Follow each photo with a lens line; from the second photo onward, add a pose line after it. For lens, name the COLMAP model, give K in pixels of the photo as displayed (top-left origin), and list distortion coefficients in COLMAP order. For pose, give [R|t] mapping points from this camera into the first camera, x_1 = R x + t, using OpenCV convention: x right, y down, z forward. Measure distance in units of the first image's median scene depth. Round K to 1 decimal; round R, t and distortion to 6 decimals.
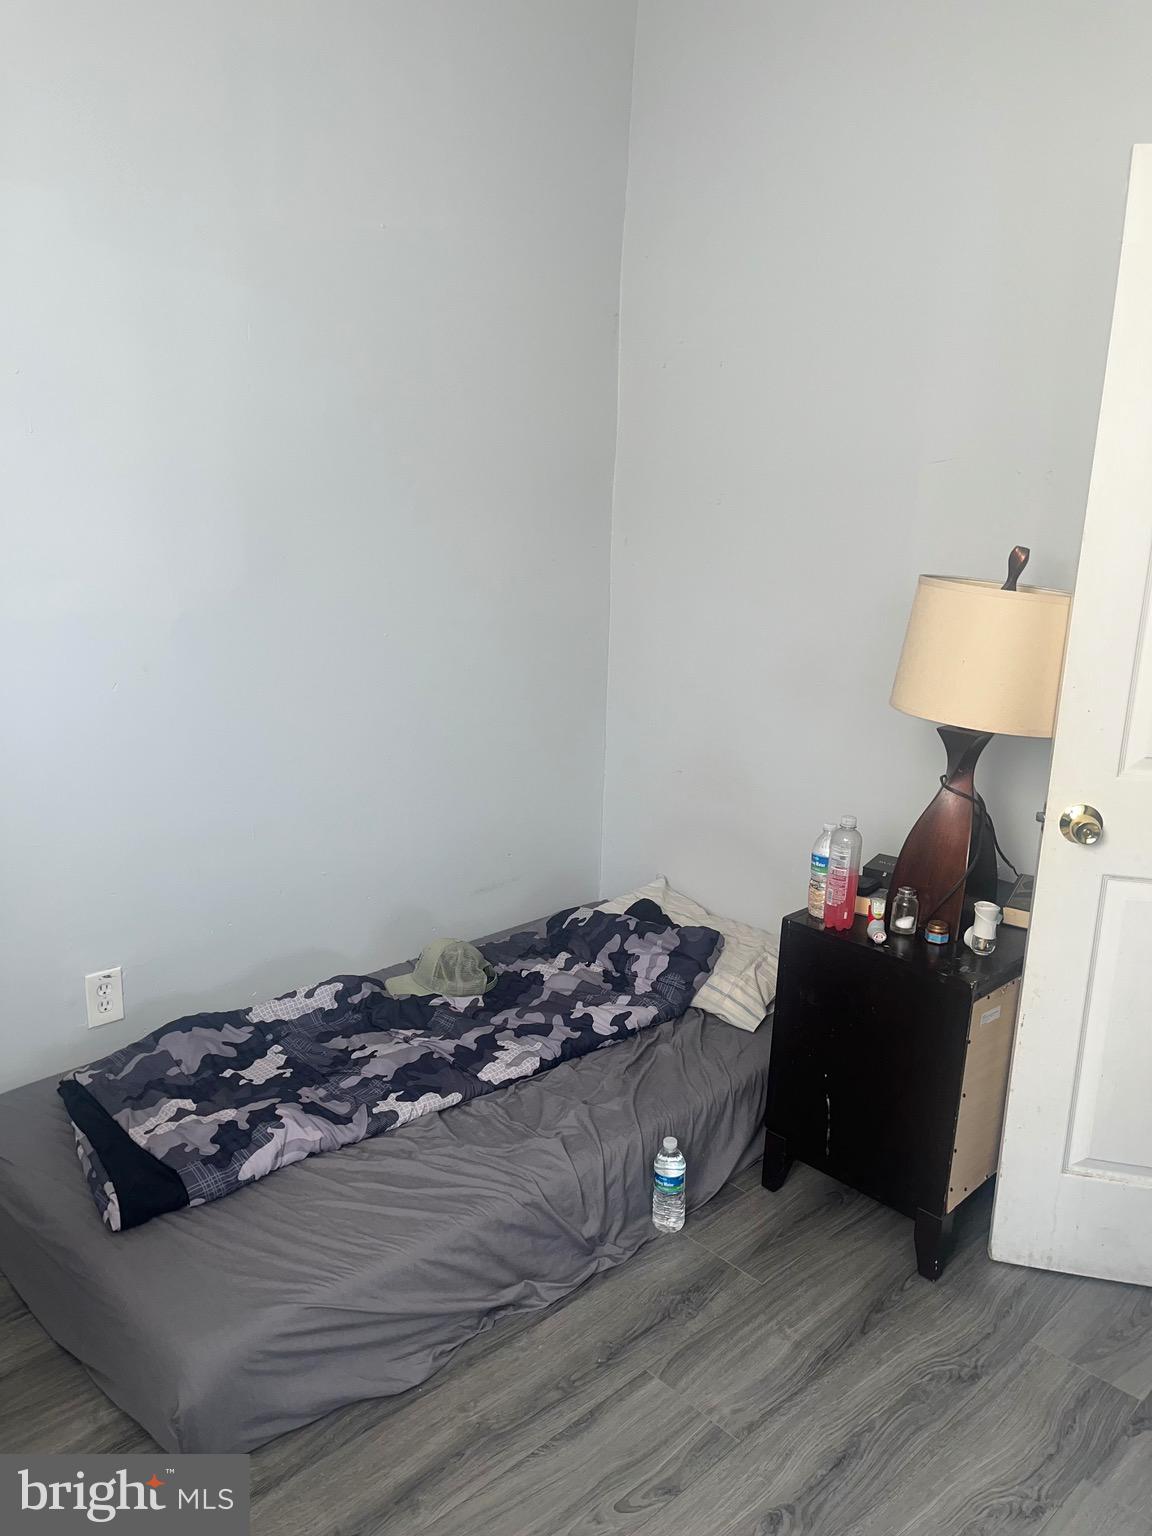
lens RADIAL K [[1178.4, 0, 572.2], [0, 1178.4, 767.8], [0, 0, 1]] dist [0.056718, -0.067890]
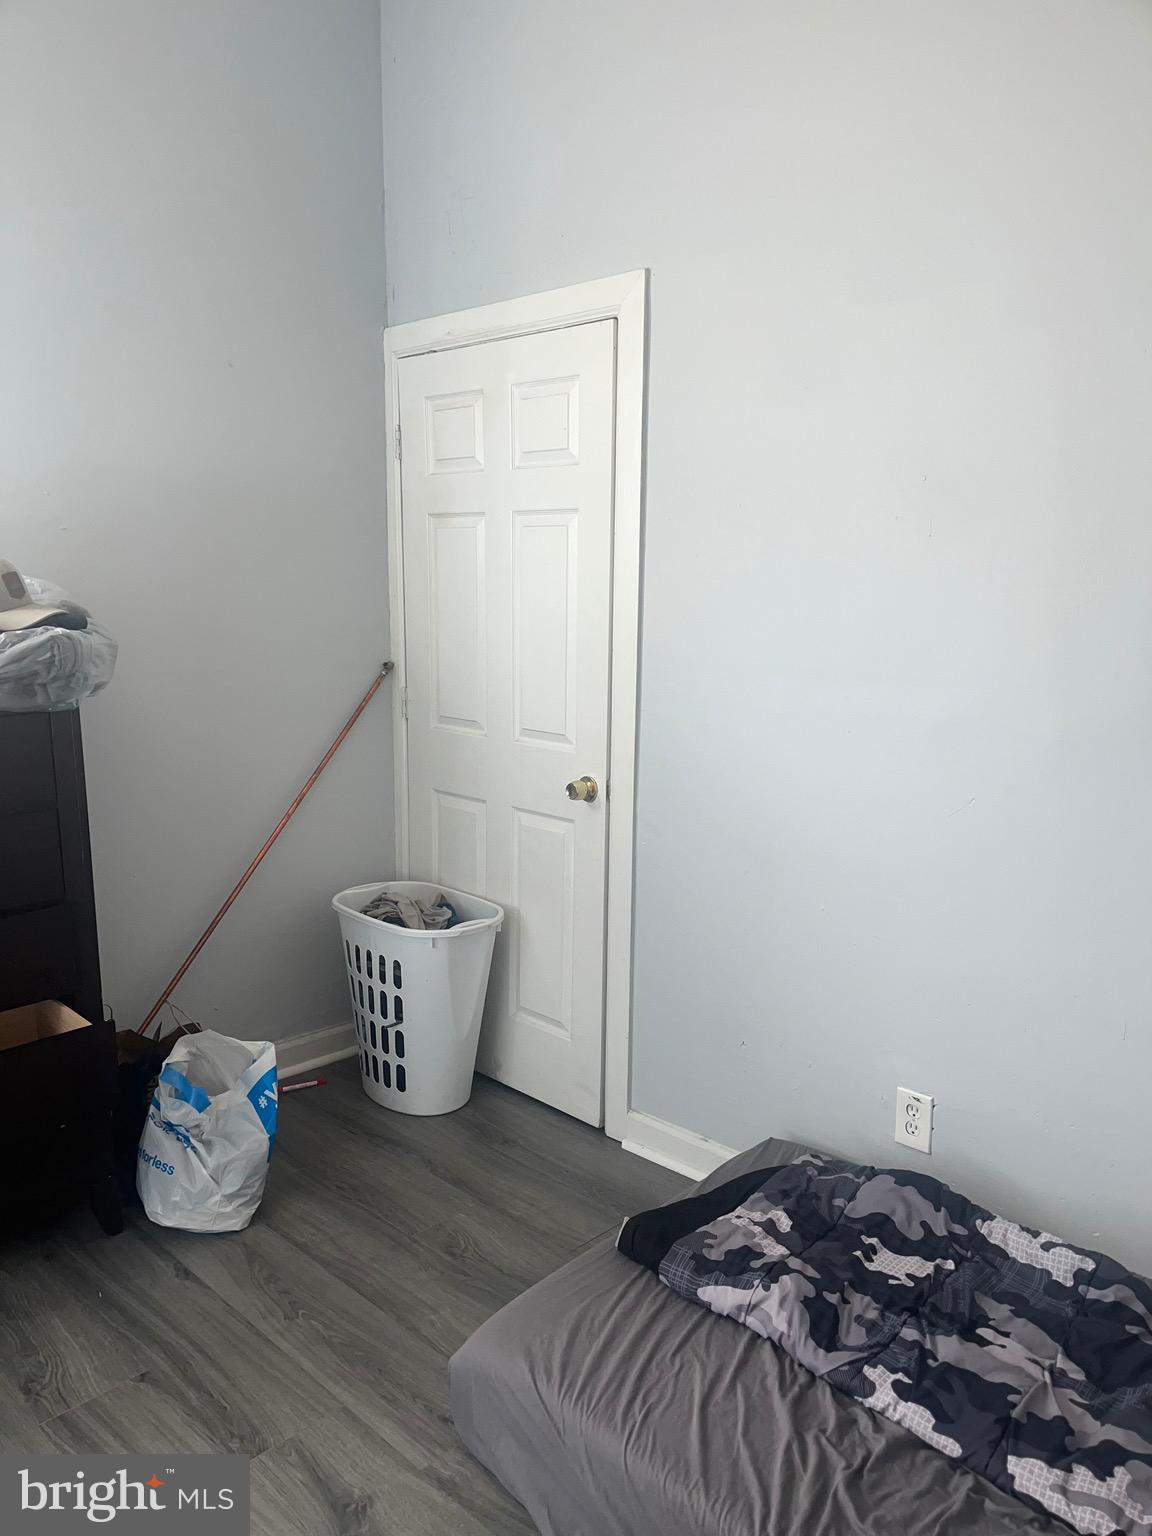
lens RADIAL K [[1178.4, 0, 570.7], [0, 1178.4, 765.7], [0, 0, 1]] dist [0.056718, -0.067890]
pose [[0.014581, 0.123372, -0.992253, 0.525945], [-0.234163, 0.965184, 0.116565, -0.130846], [0.972088, 0.230649, 0.042963, 0.645496]]
